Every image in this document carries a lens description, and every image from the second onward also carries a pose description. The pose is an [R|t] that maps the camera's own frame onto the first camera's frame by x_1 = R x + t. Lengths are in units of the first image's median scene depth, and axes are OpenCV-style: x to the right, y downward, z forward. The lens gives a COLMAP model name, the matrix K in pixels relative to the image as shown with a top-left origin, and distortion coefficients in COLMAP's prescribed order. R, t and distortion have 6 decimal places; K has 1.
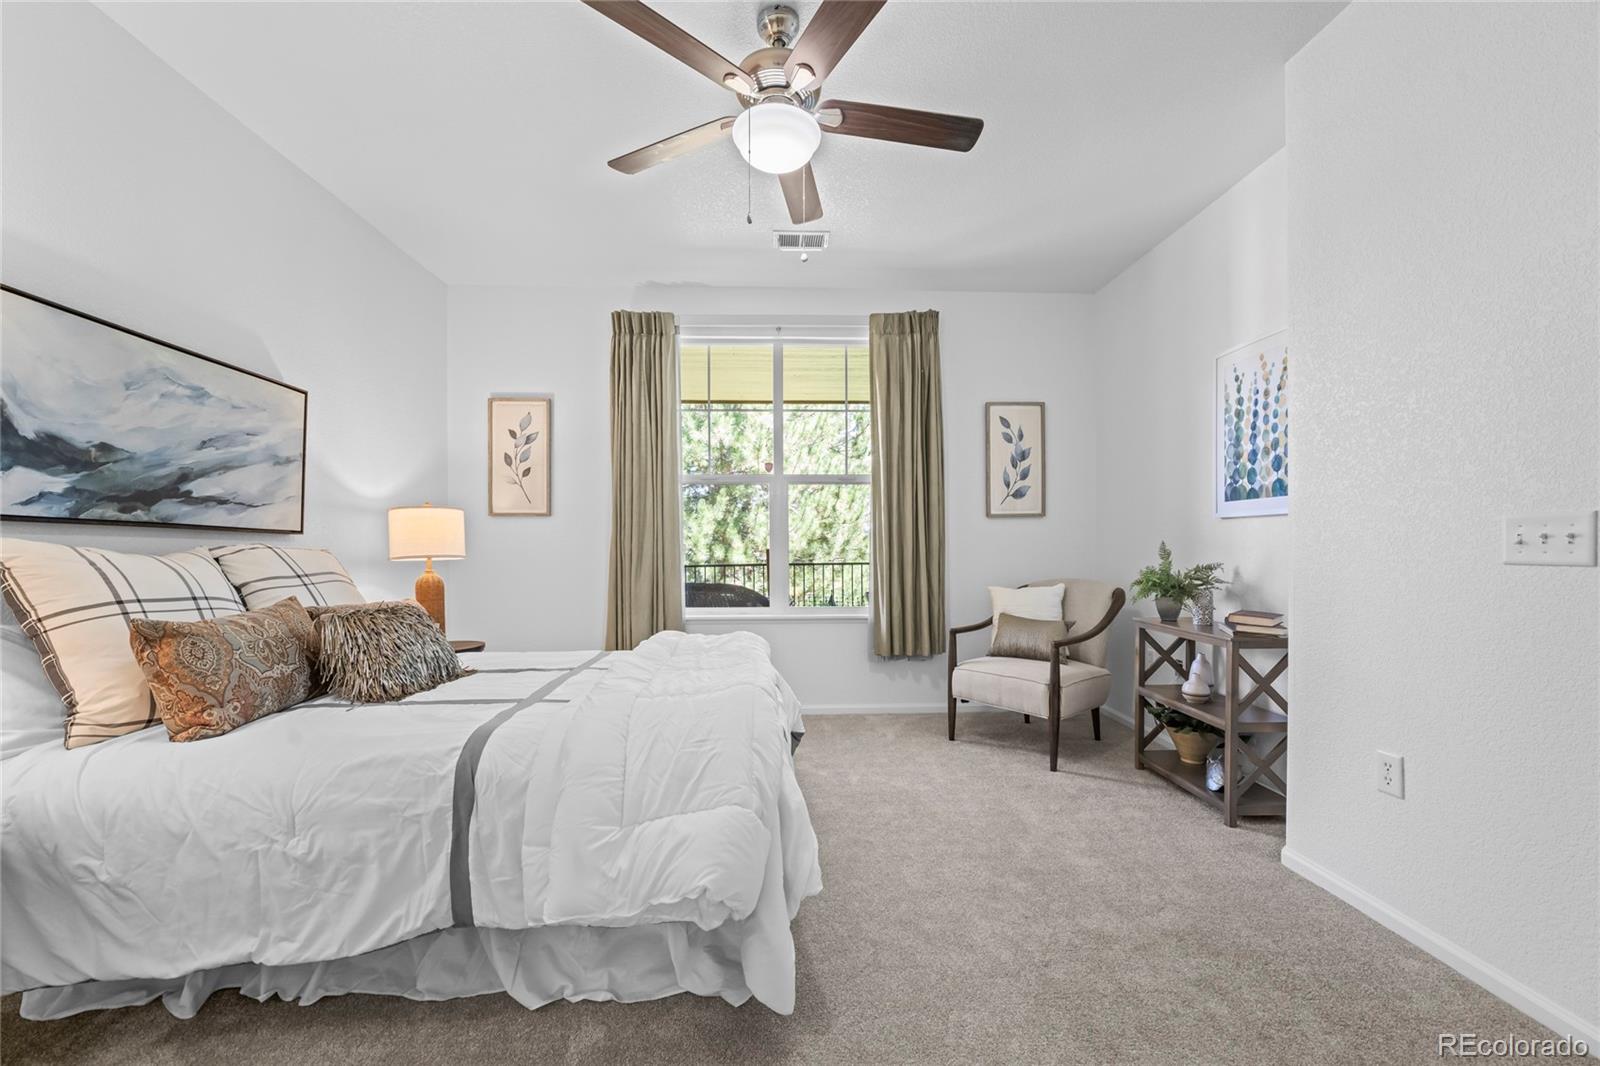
lens RADIAL K [[634.8, 0, 810.2], [0, 634.8, 543.7], [0, 0, 1]] dist [-0.021227, 0.008076]
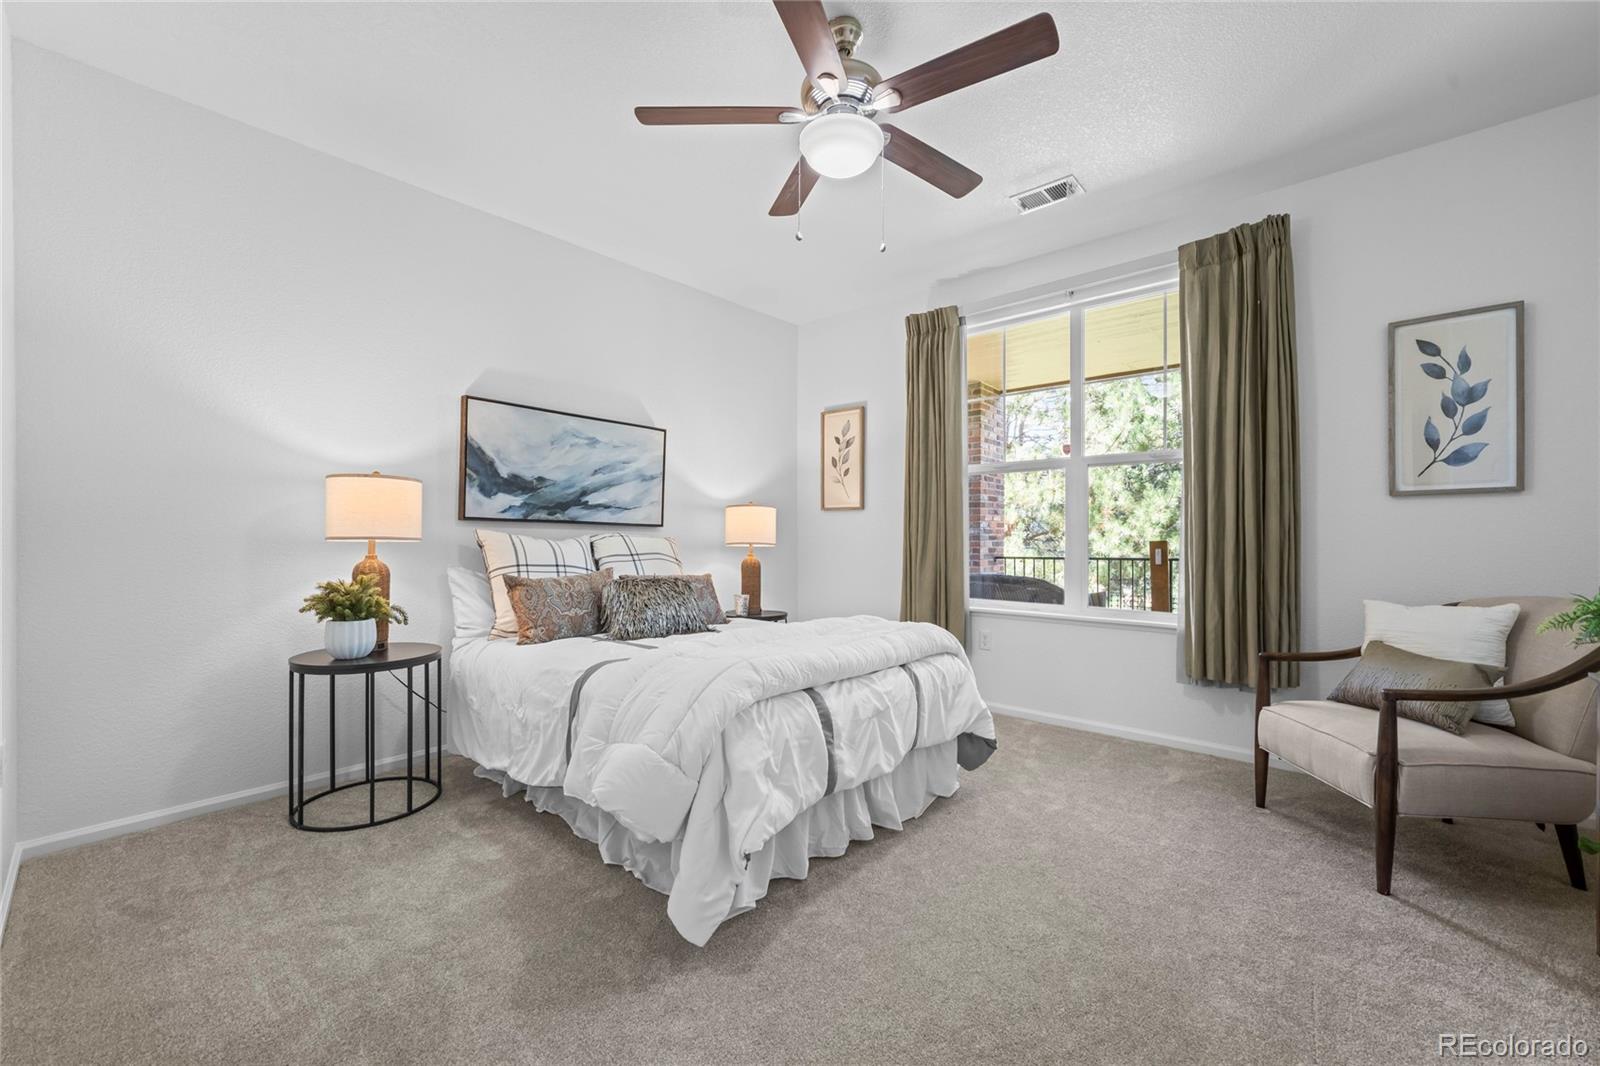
lens RADIAL K [[634.8, 0, 798.3], [0, 634.8, 531.8], [0, 0, 1]] dist [-0.021227, 0.008076]
pose [[0.716430, 0.001727, -0.697657, 0.382144], [-0.003152, 0.999995, -0.000760, -0.002505], [0.697652, 0.002743, 0.716432, 0.126449]]
